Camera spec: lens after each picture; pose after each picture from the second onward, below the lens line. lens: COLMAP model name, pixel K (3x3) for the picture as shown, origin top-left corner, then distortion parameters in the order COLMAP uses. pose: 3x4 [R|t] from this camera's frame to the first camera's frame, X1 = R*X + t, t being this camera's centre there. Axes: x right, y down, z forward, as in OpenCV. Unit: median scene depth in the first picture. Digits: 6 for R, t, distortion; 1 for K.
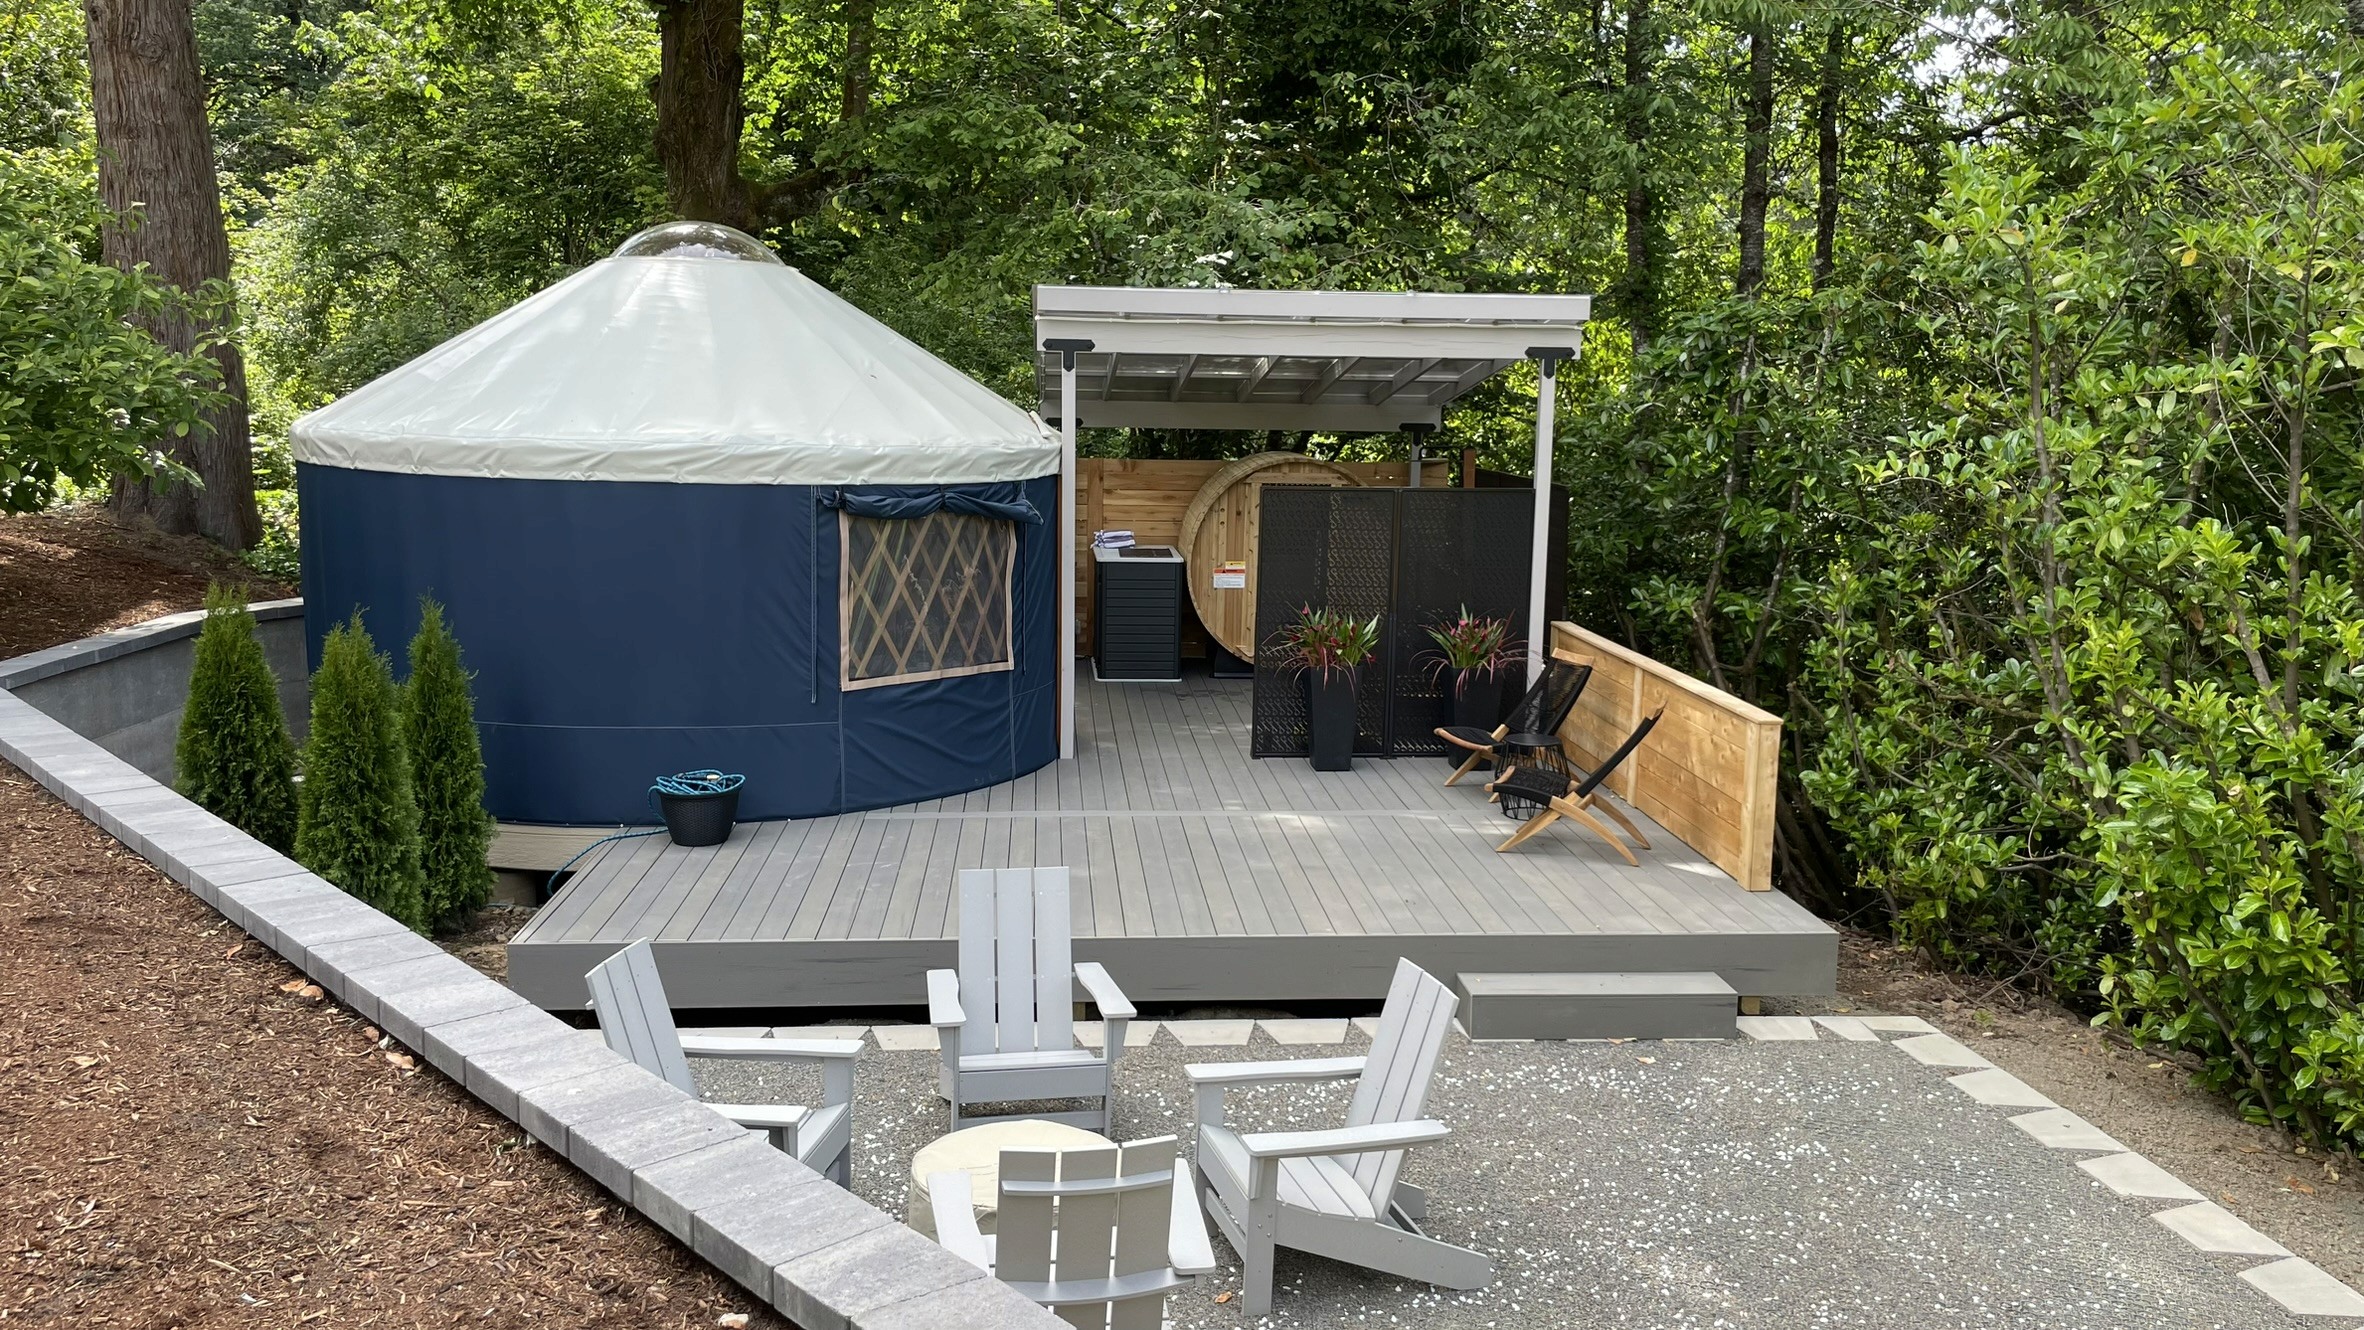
lens RADIAL K [[1794.2, 0, 1233.7], [0, 1794.2, 643.3], [0, 0, 1]] dist [0.037421, -0.024570]
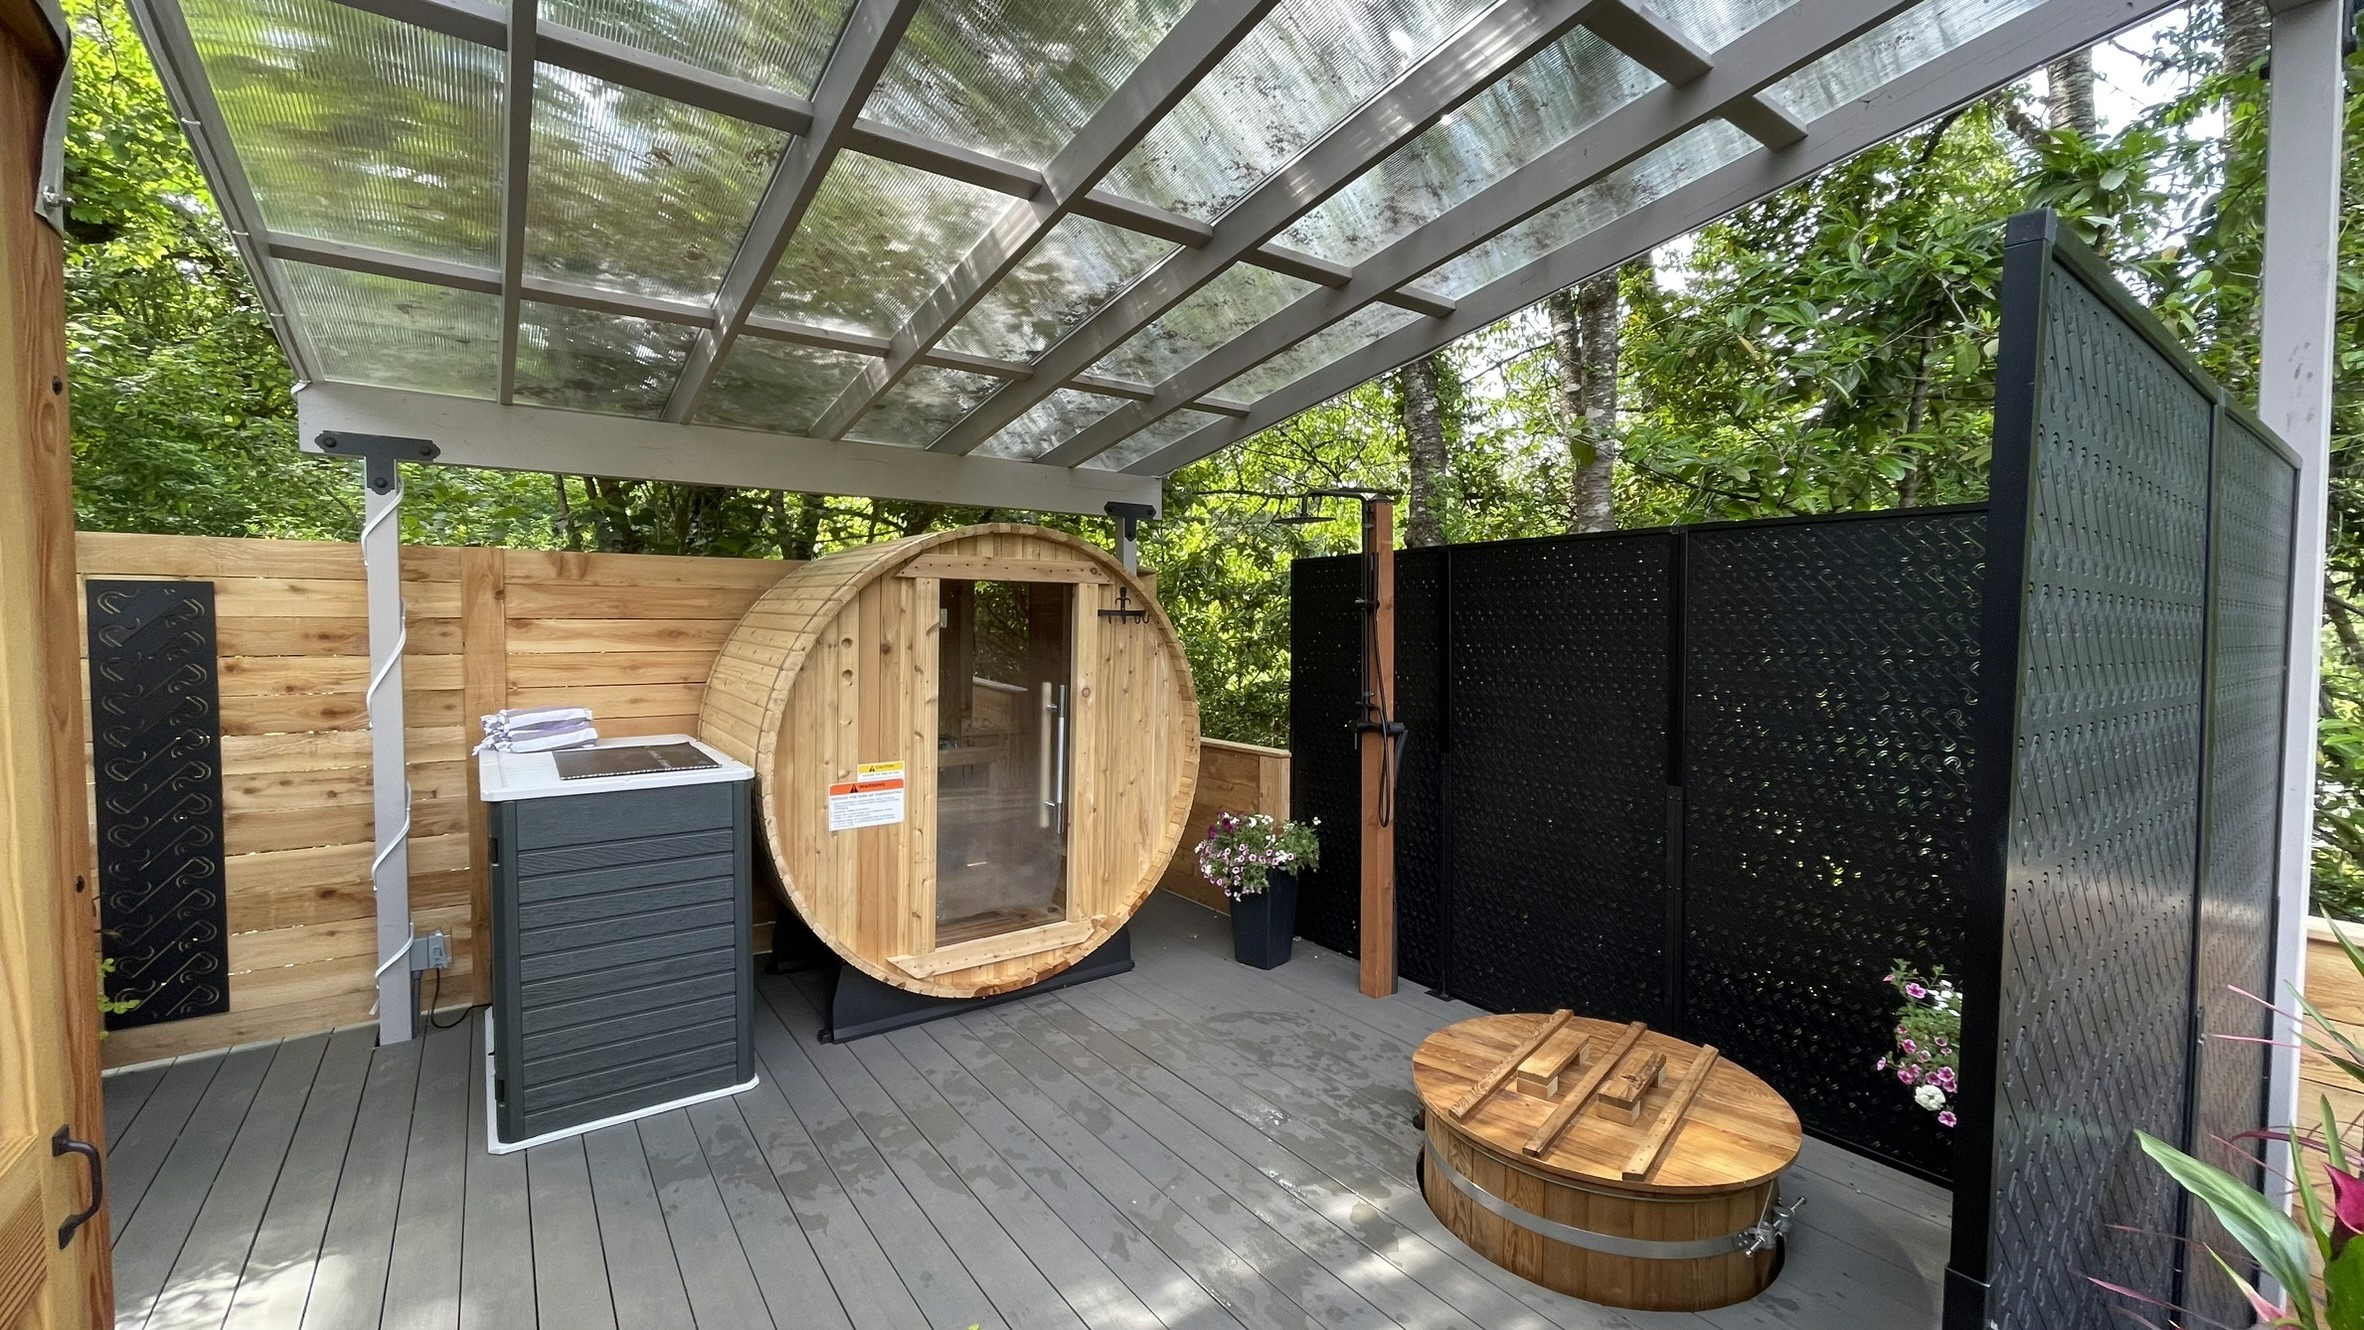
lens RADIAL K [[961.7, 0, 1165.8], [0, 961.7, 658.1], [0, 0, 1]] dist [-0.002375, 0.000317]
pose [[0.869929, -0.038426, 0.491678, -0.070650], [0.086857, 0.993314, -0.076046, -0.064875], [-0.485468, 0.108860, 0.867450, 1.053371]]
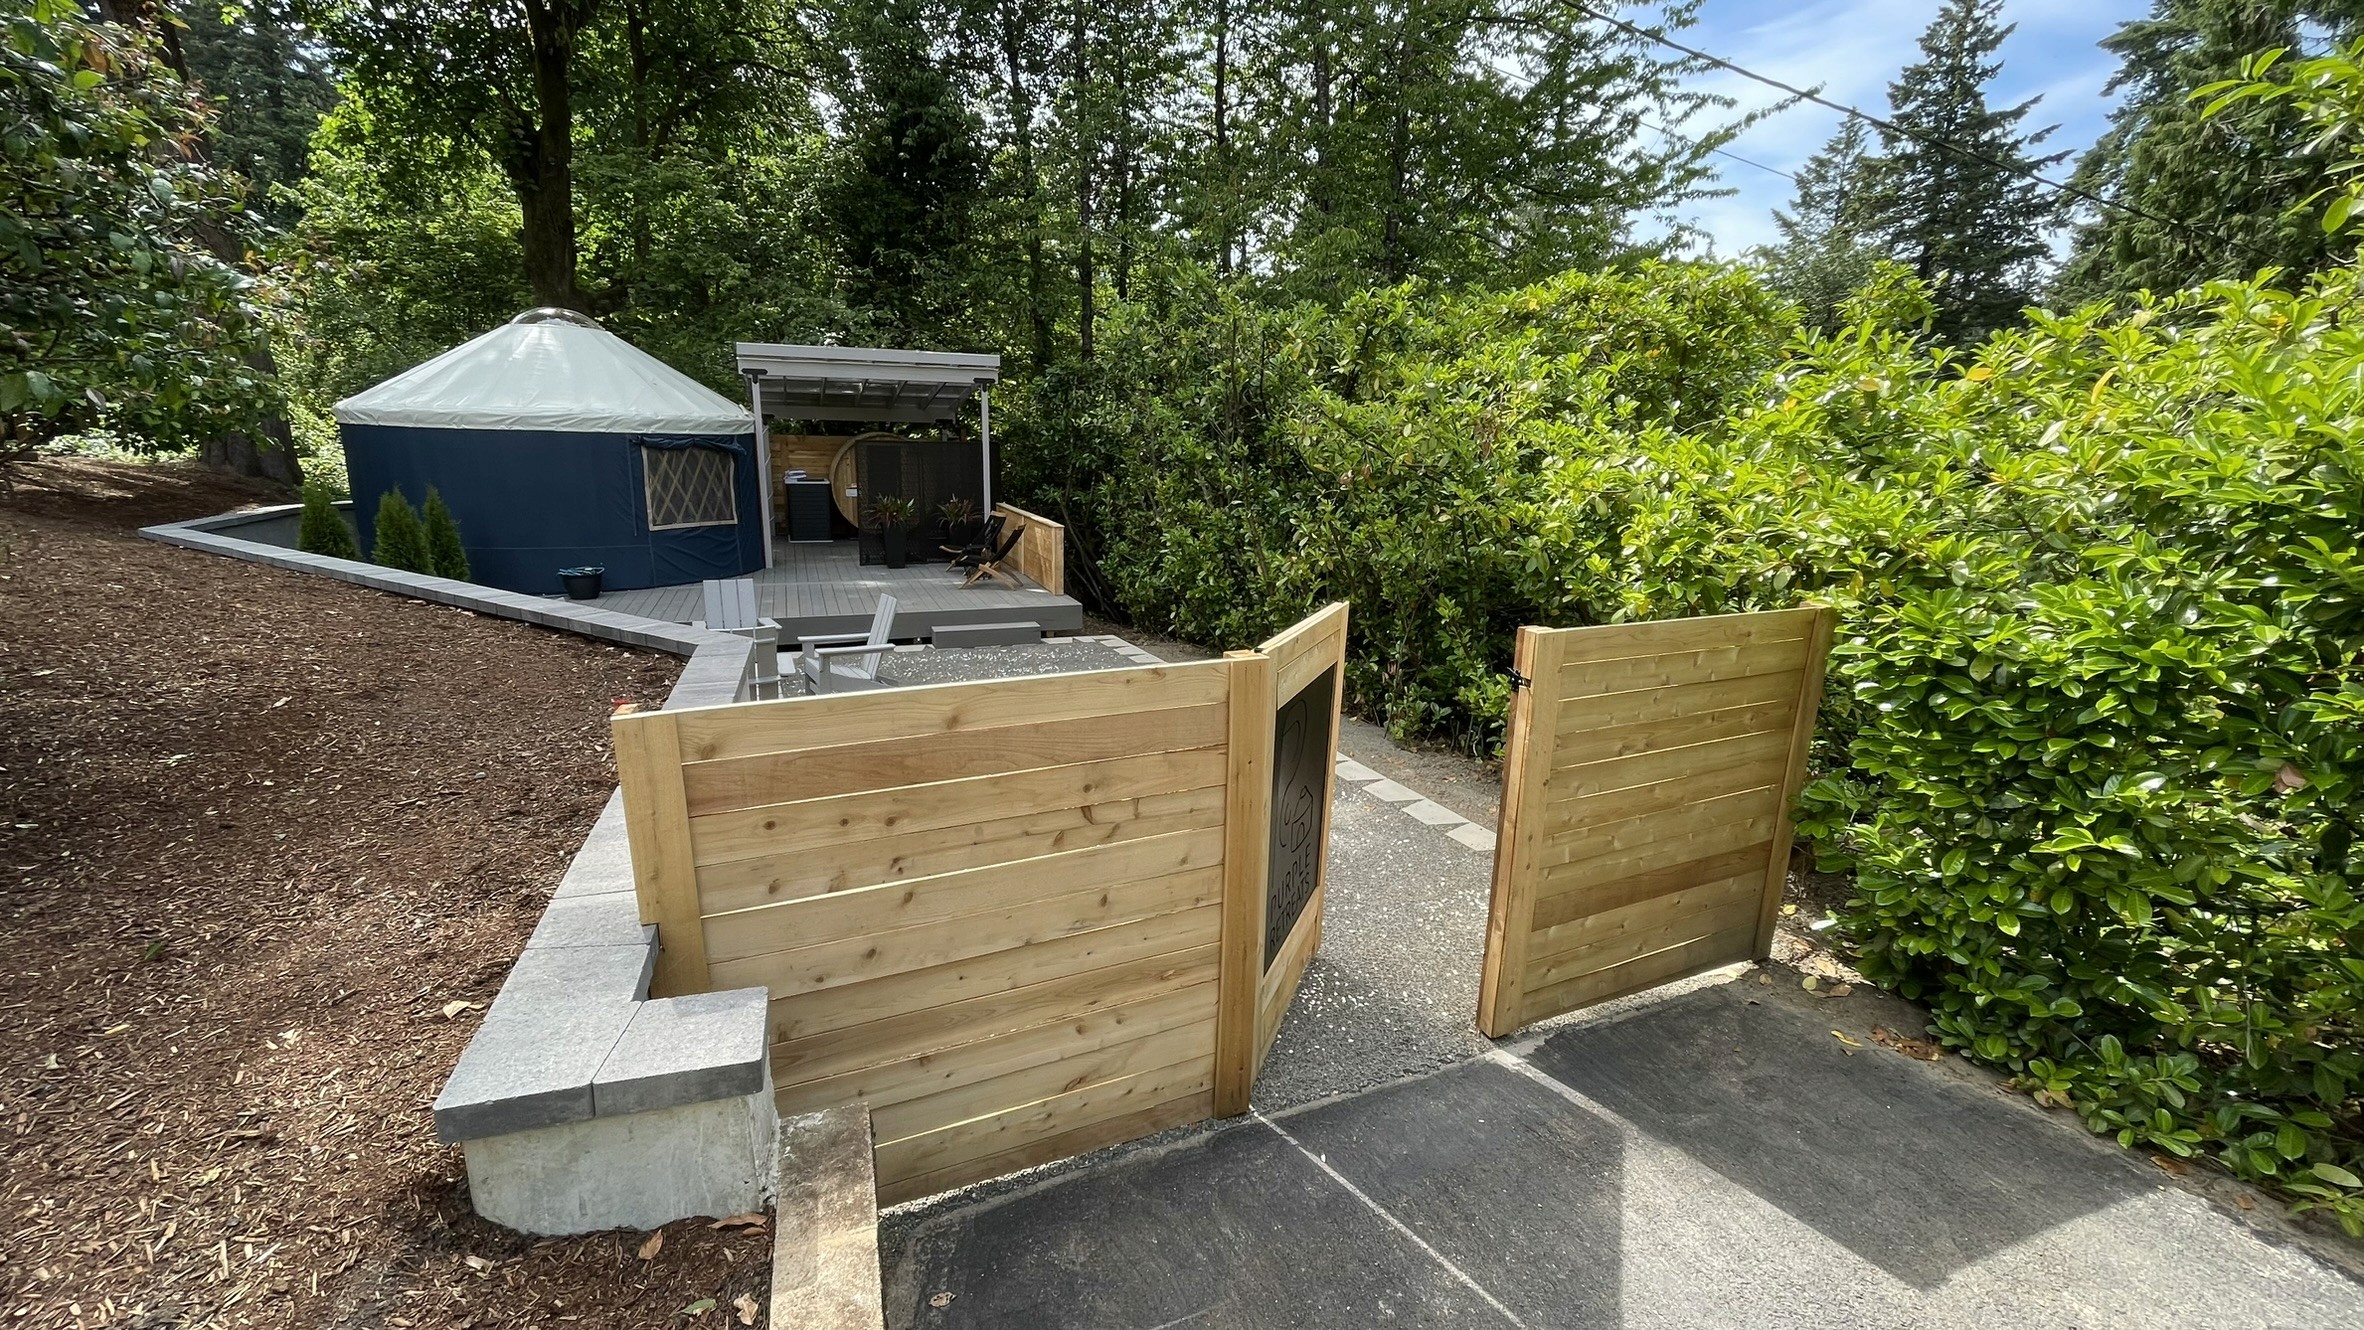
lens RADIAL K [[961.7, 0, 1166.0], [0, 961.7, 651.4], [0, 0, 1]] dist [-0.002375, 0.000317]
pose [[0.965032, -0.055727, 0.256140, 0.070829], [0.032220, 0.994949, 0.095073, 0.074261], [-0.260144, -0.083496, 0.961953, -0.264183]]
